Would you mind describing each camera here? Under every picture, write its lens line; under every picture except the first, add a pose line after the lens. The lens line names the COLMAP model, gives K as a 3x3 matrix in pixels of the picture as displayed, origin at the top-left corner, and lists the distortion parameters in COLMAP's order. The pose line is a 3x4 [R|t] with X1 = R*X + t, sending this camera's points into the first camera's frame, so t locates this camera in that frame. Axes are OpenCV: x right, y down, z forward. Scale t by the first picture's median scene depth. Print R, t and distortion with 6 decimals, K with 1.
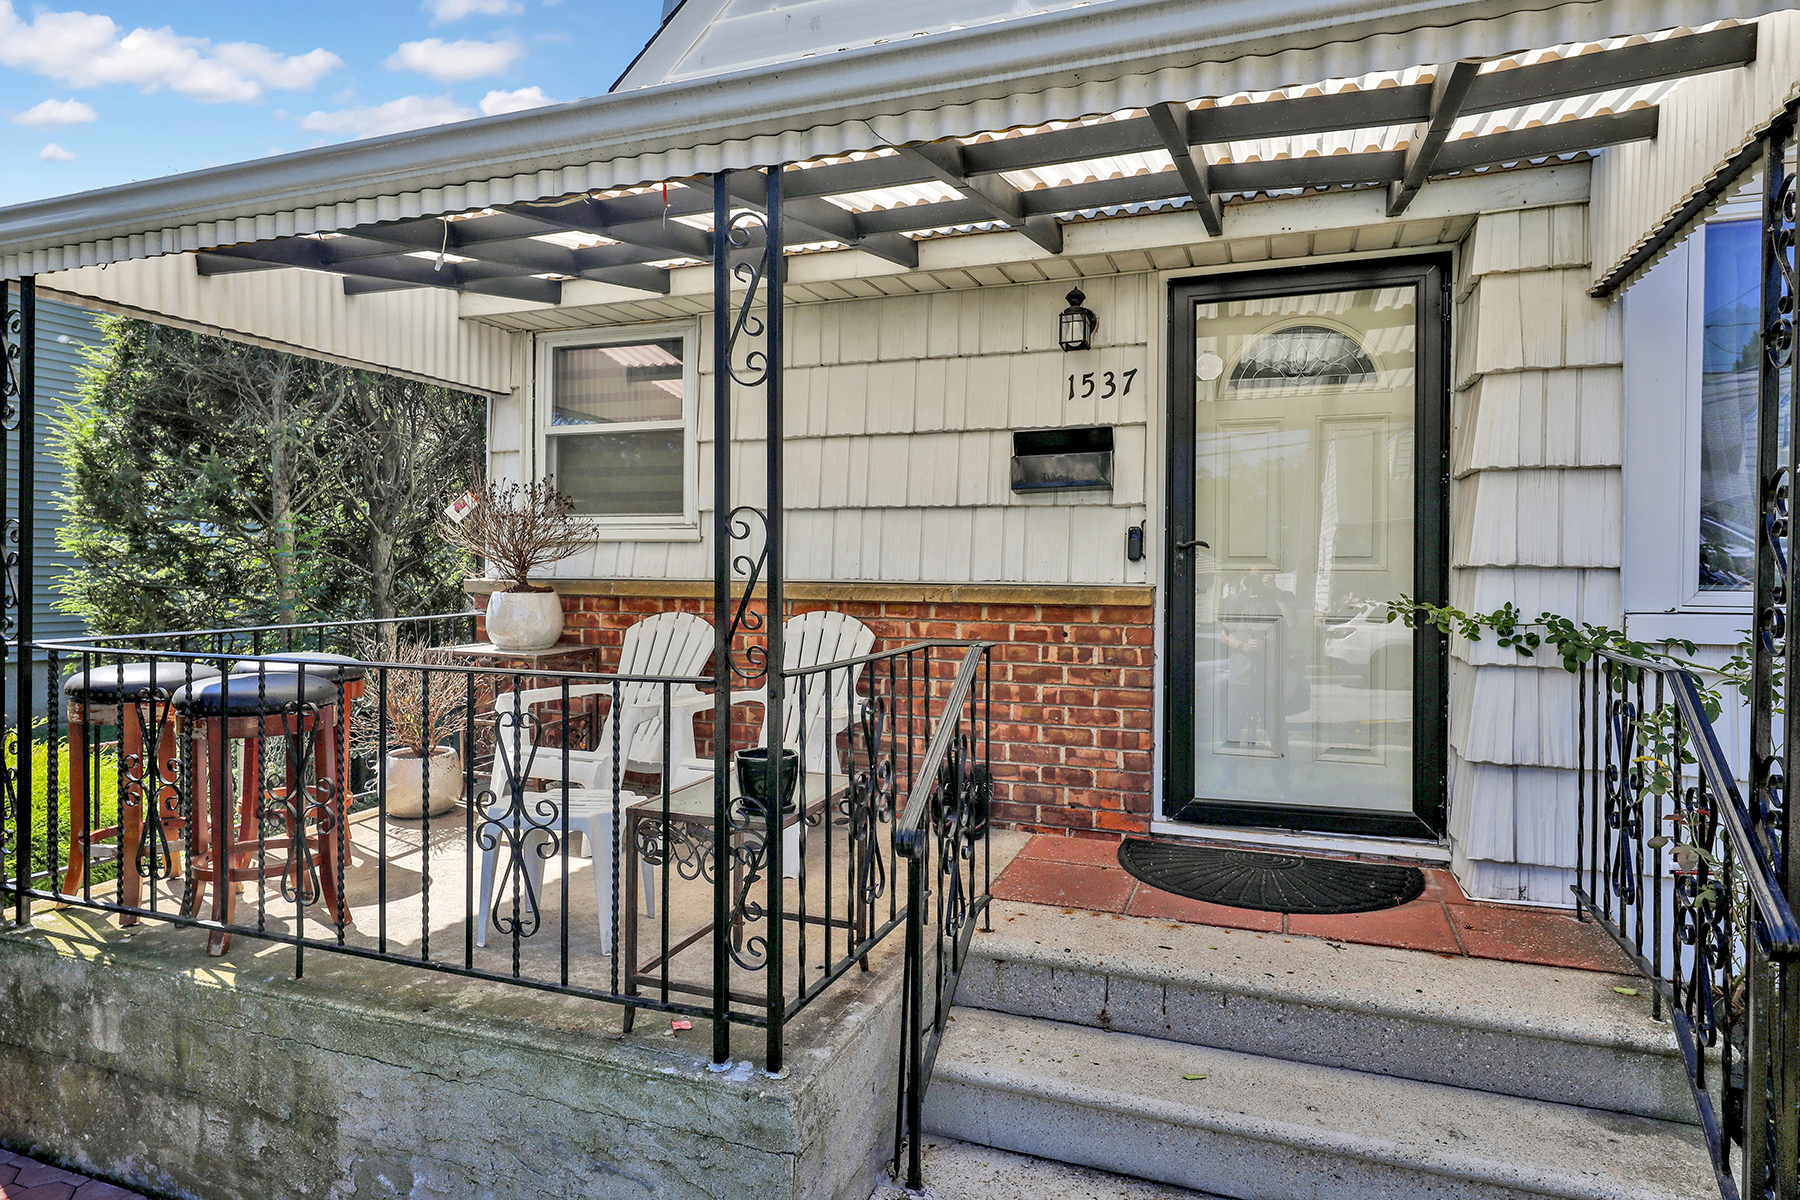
lens RADIAL K [[1066.1, 0, 889.8], [0, 1066.1, 578.1], [0, 0, 1]] dist [-0.000493, -0.000096]
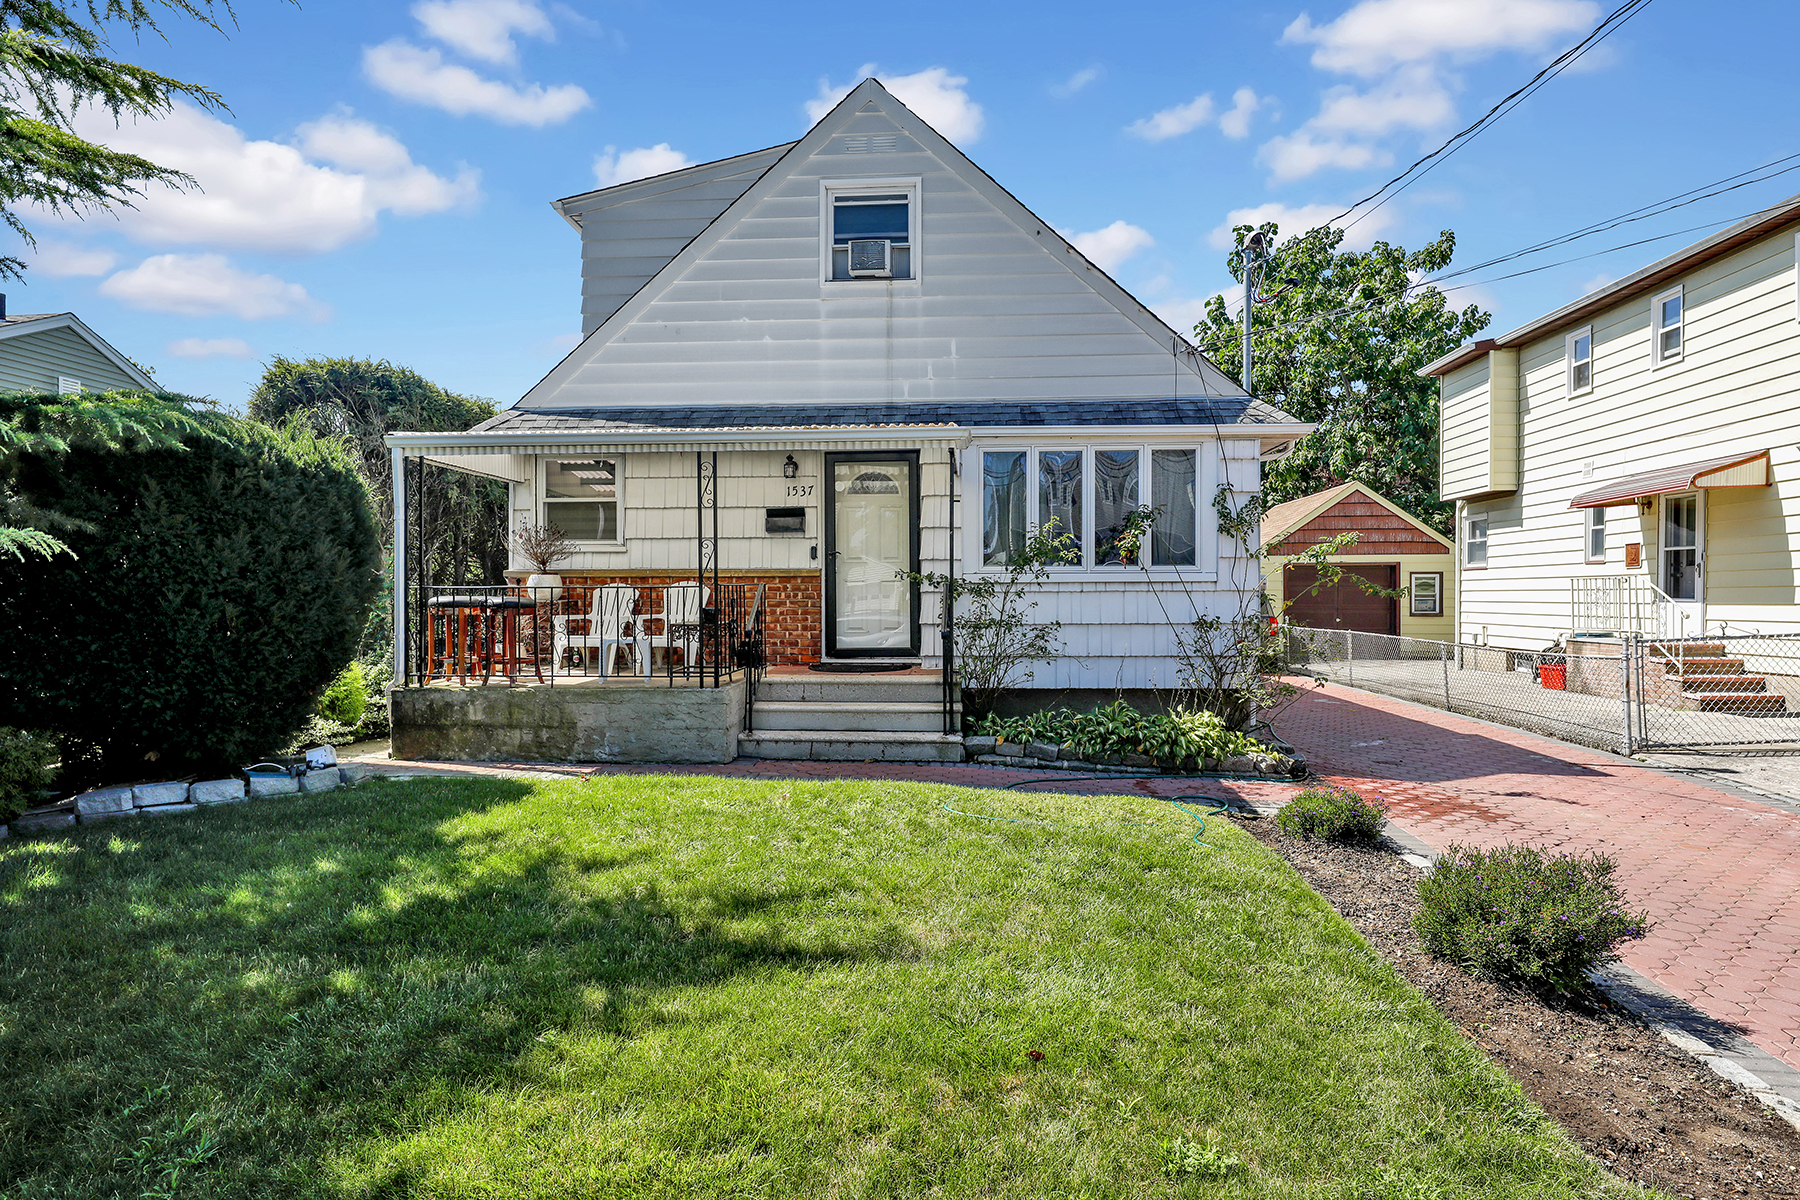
lens RADIAL K [[1024.2, 0, 898.6], [0, 1024.2, 619.1], [0, 0, 1]] dist [0.002669, 0.000994]
pose [[0.958851, -0.017371, 0.283377, -0.283733], [0.011550, 0.999687, 0.022202, 0.076860], [-0.283674, -0.018015, 0.958752, -1.463551]]
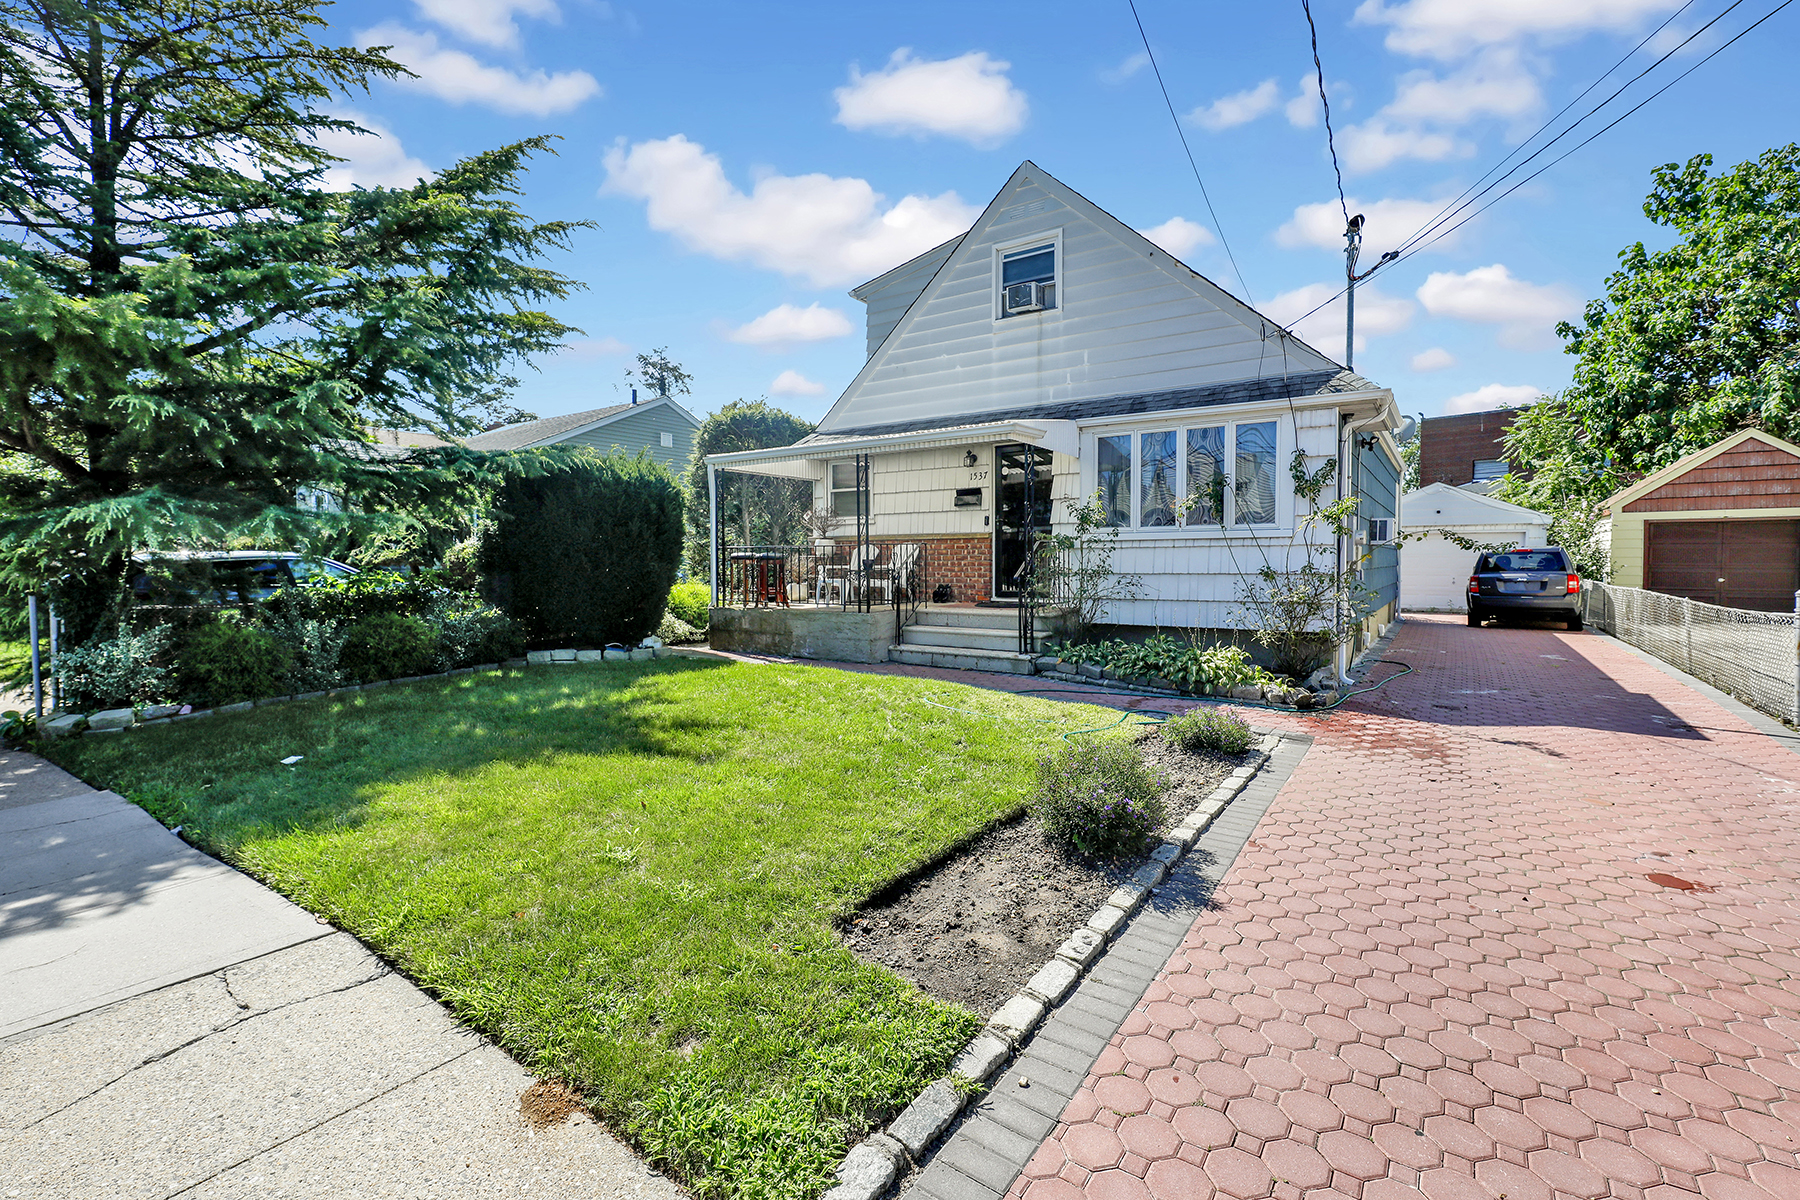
lens RADIAL K [[797.0, 0, 900.0], [0, 797.0, 600.0], [0, 0, 1]] dist [-0.002876, -0.000440]
pose [[0.972062, -0.000618, -0.234722, 0.573632], [0.011280, 0.998964, 0.044085, 0.112471], [0.234452, -0.045501, 0.971062, -1.675362]]
